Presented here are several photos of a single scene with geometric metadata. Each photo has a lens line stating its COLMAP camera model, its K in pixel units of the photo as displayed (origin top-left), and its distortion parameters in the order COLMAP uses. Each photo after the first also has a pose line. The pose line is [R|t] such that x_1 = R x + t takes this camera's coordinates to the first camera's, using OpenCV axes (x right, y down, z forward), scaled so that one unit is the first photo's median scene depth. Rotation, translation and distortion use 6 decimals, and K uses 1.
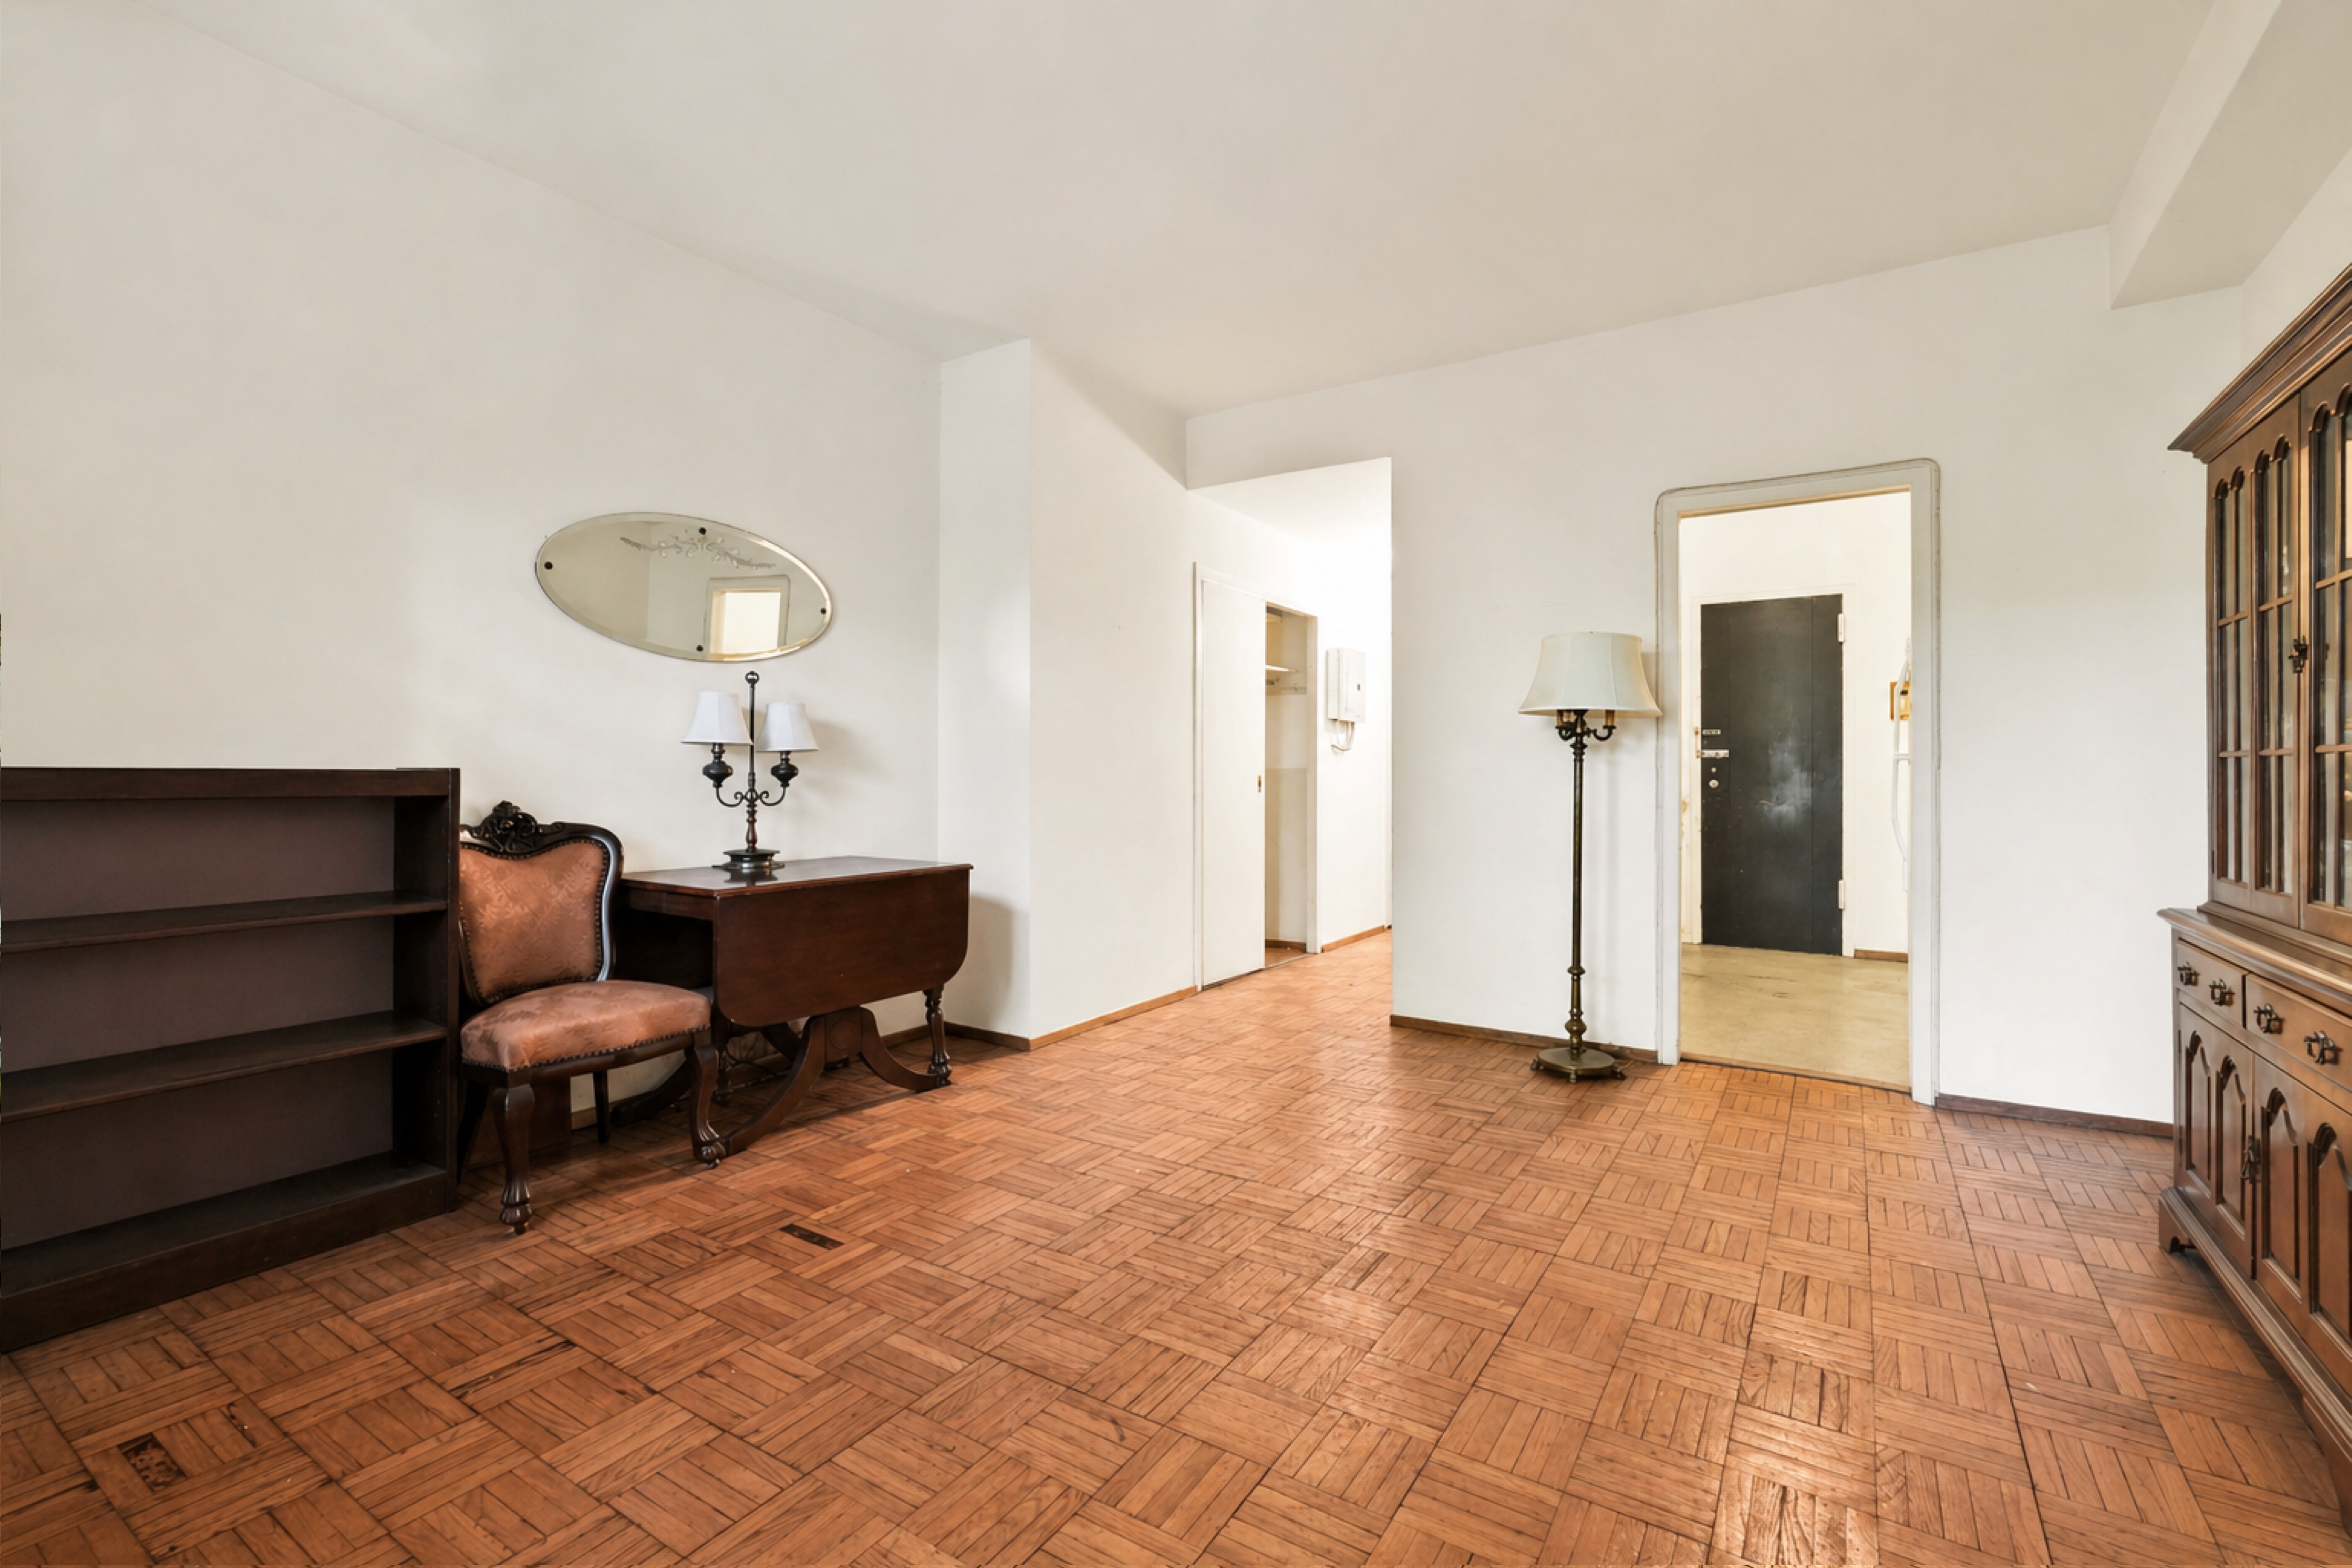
lens RADIAL K [[1028.5, 0, 1189.4], [0, 1028.5, 785.9], [0, 0, 1]] dist [-0.008349, -0.000157]
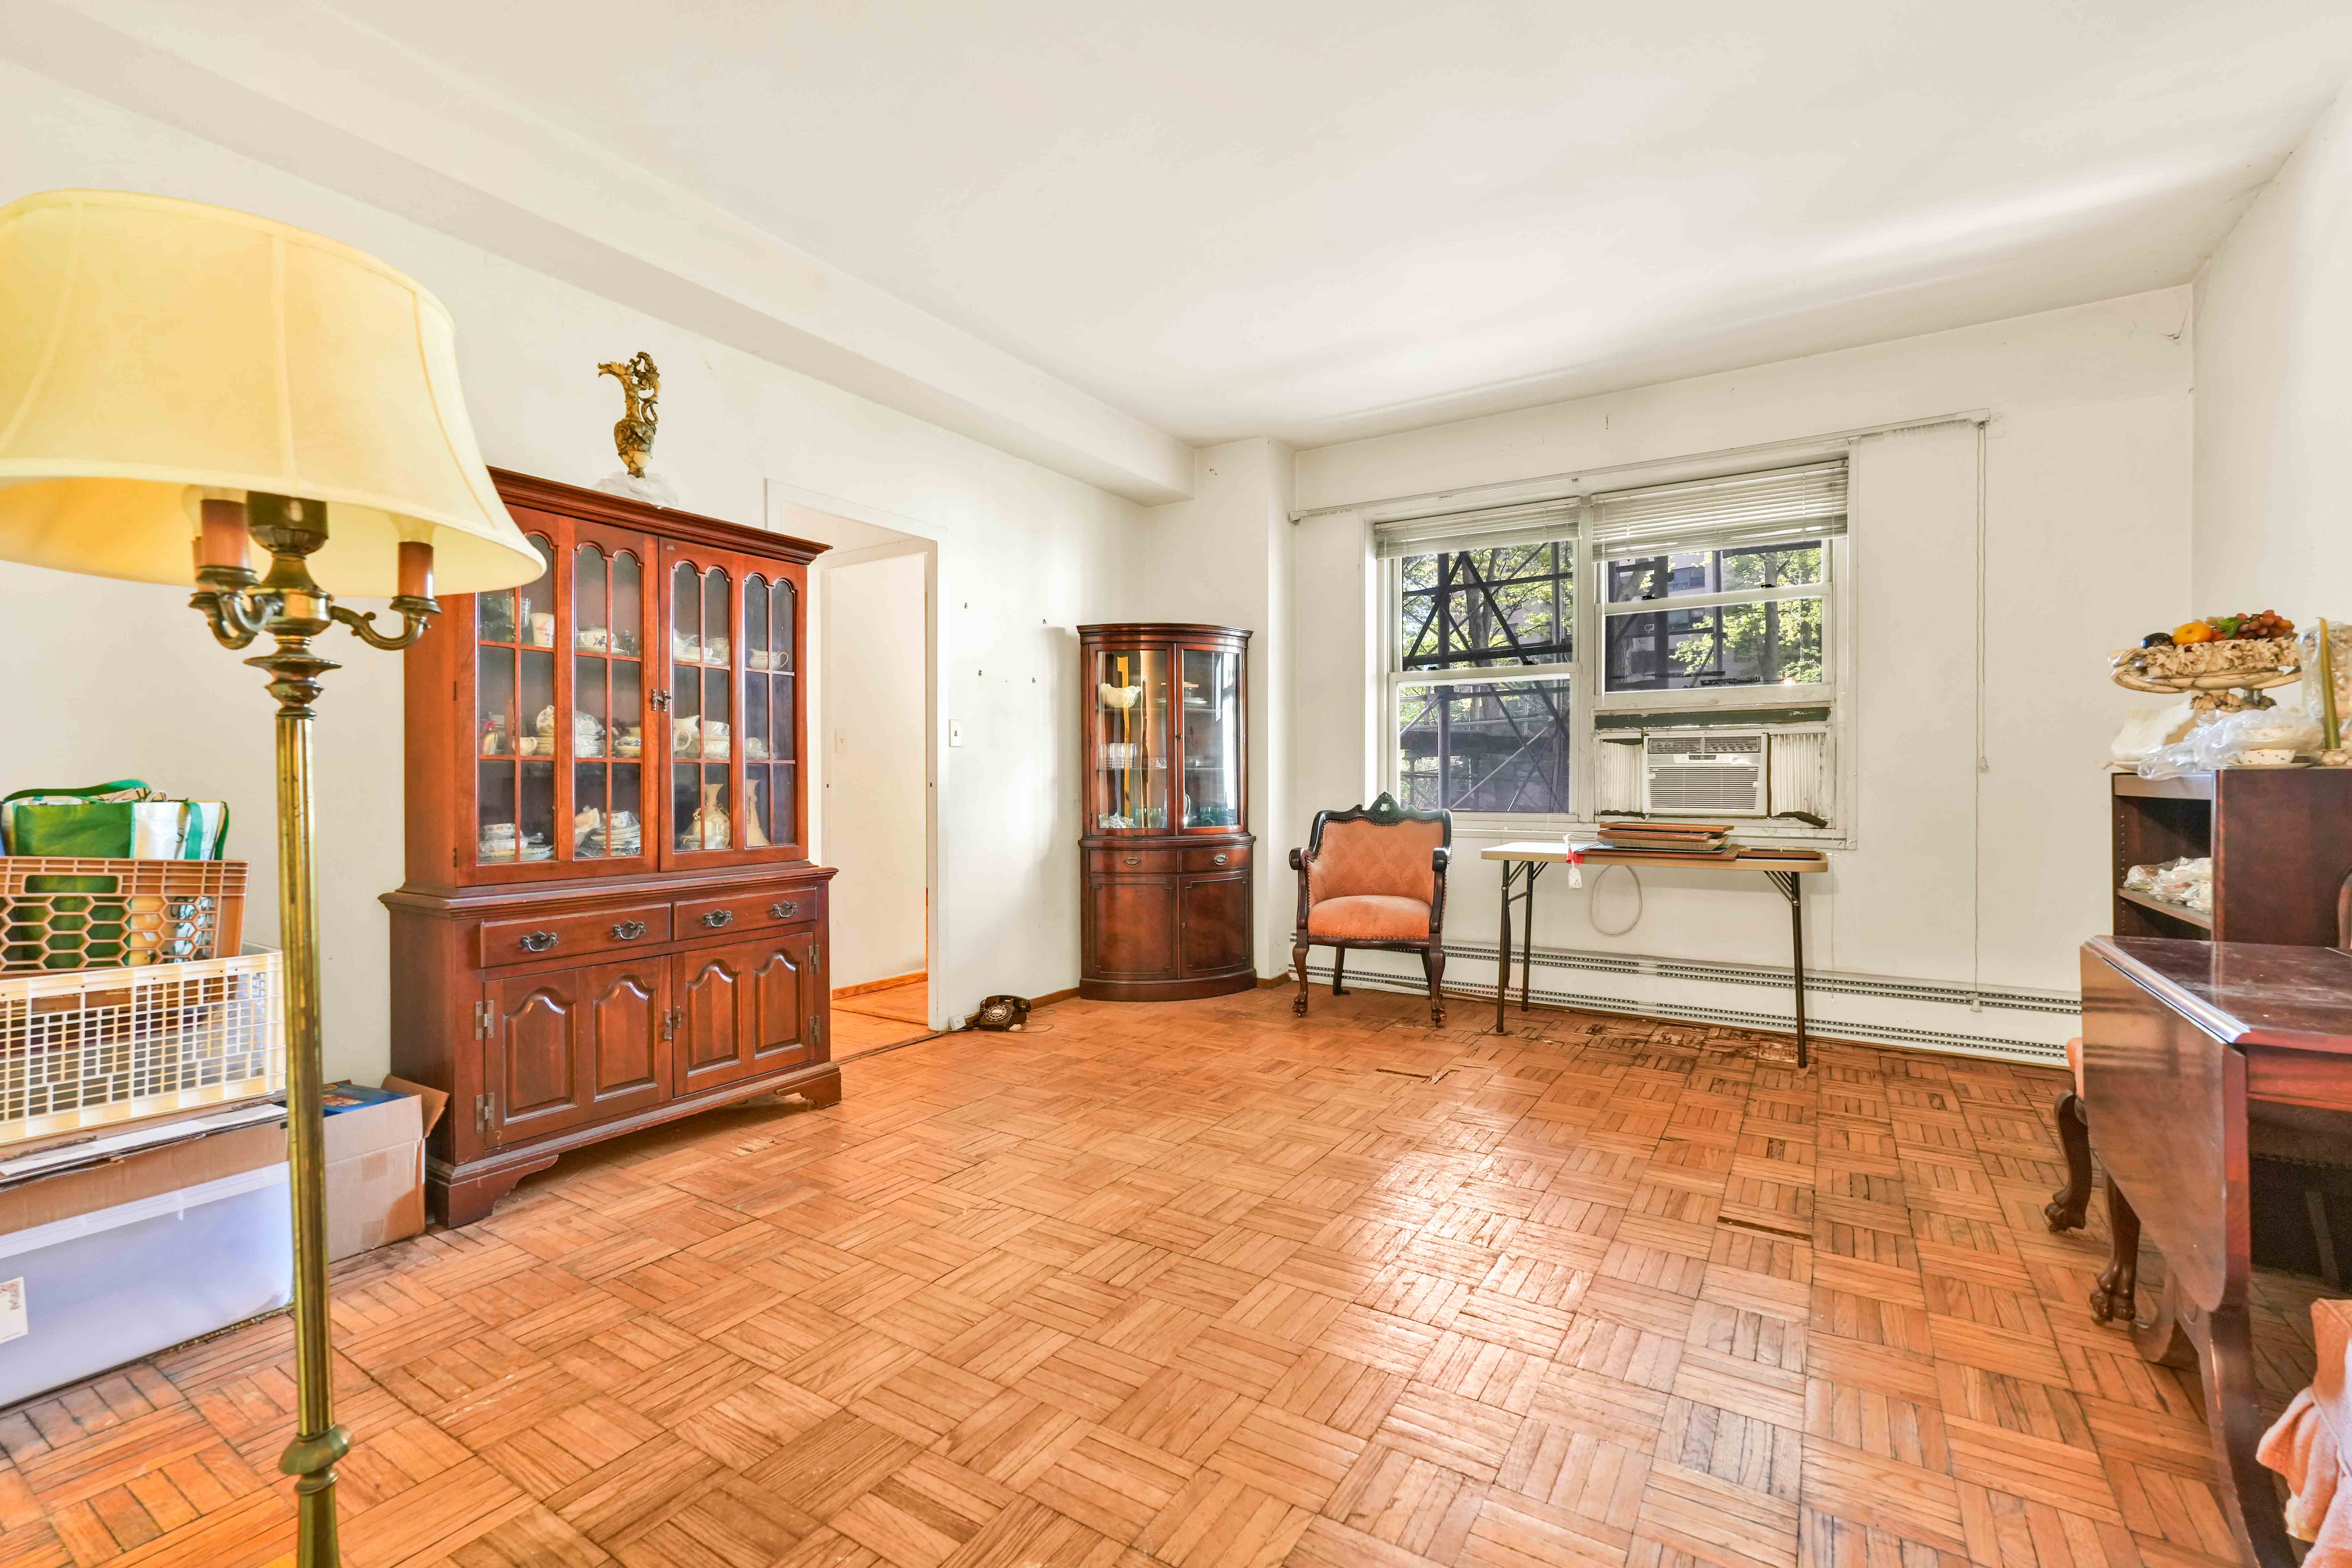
lens RADIAL K [[1028.5, 0, 1172.4], [0, 1028.5, 790.8], [0, 0, 1]] dist [-0.008349, -0.000157]
pose [[-0.999967, -0.006430, 0.005047, 0.095816], [-0.006326, 0.999773, 0.020342, -0.009091], [-0.005177, 0.020309, -0.999780, 0.890214]]
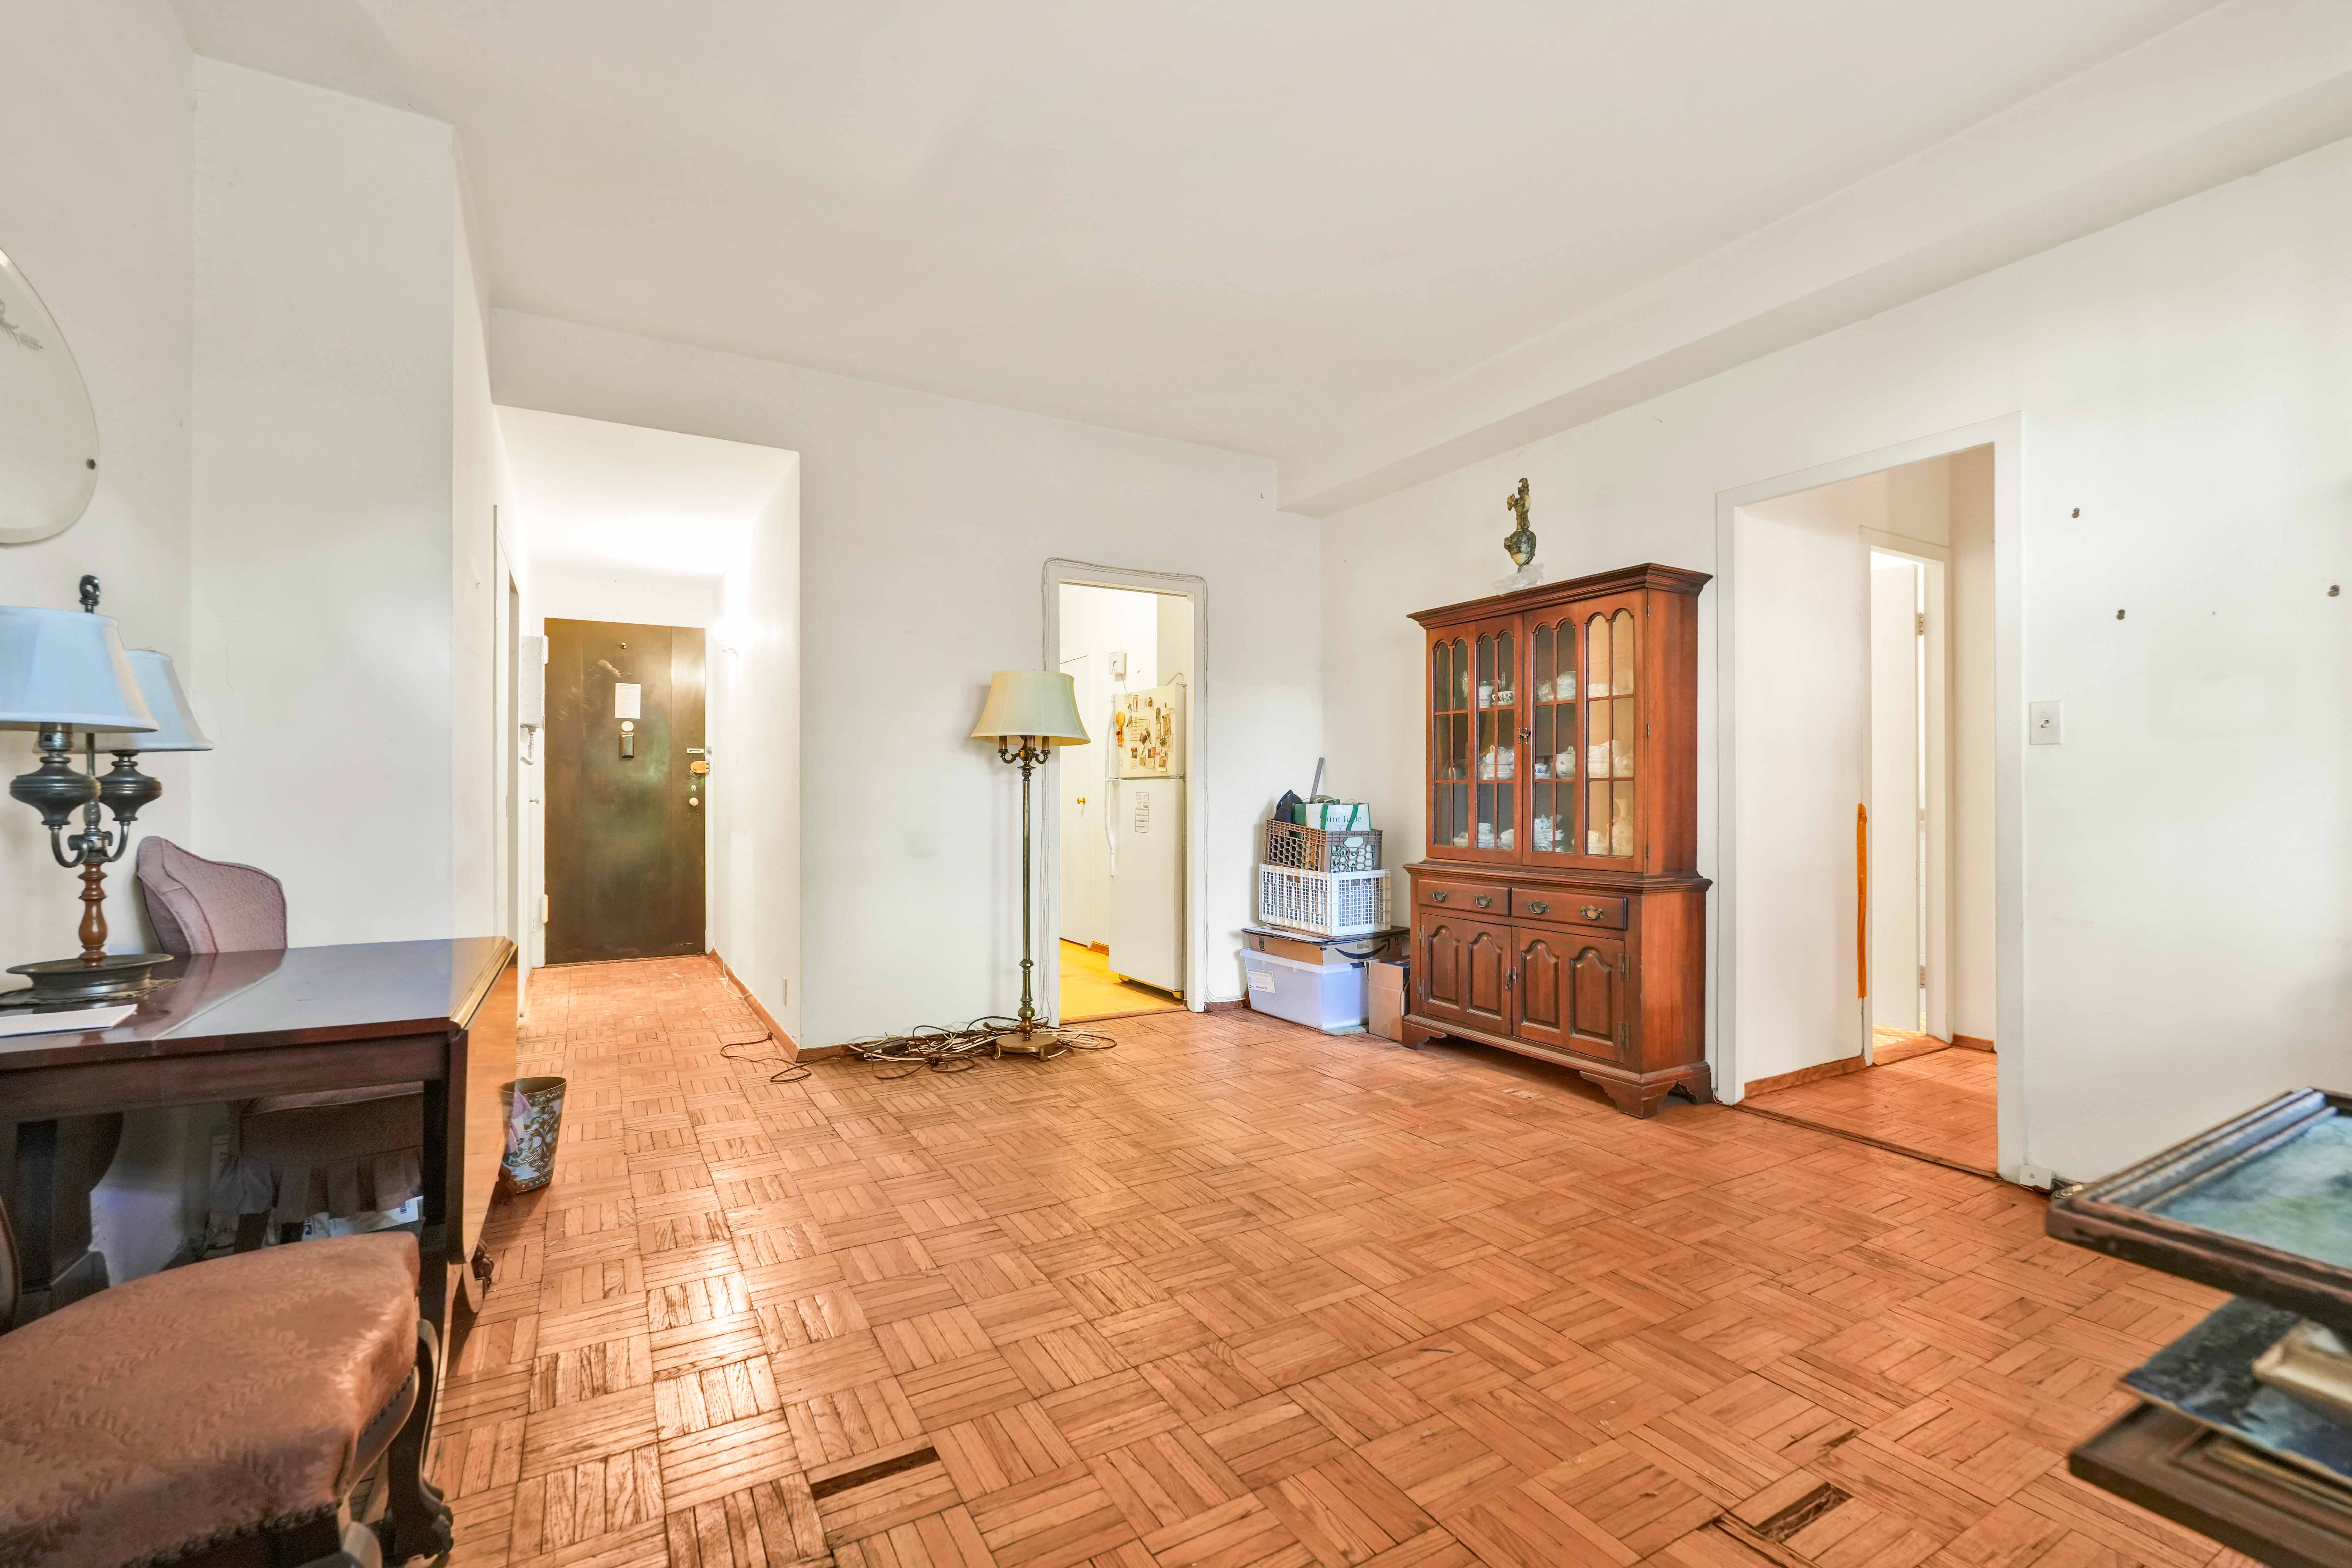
lens RADIAL K [[1028.5, 0, 1170.7], [0, 1028.5, 786.8], [0, 0, 1]] dist [-0.008349, -0.000157]
pose [[0.467014, 0.001774, 0.884248, -0.389310], [0.009745, 0.999927, -0.007153, -0.004803], [-0.884196, 0.011958, 0.466963, 0.220480]]
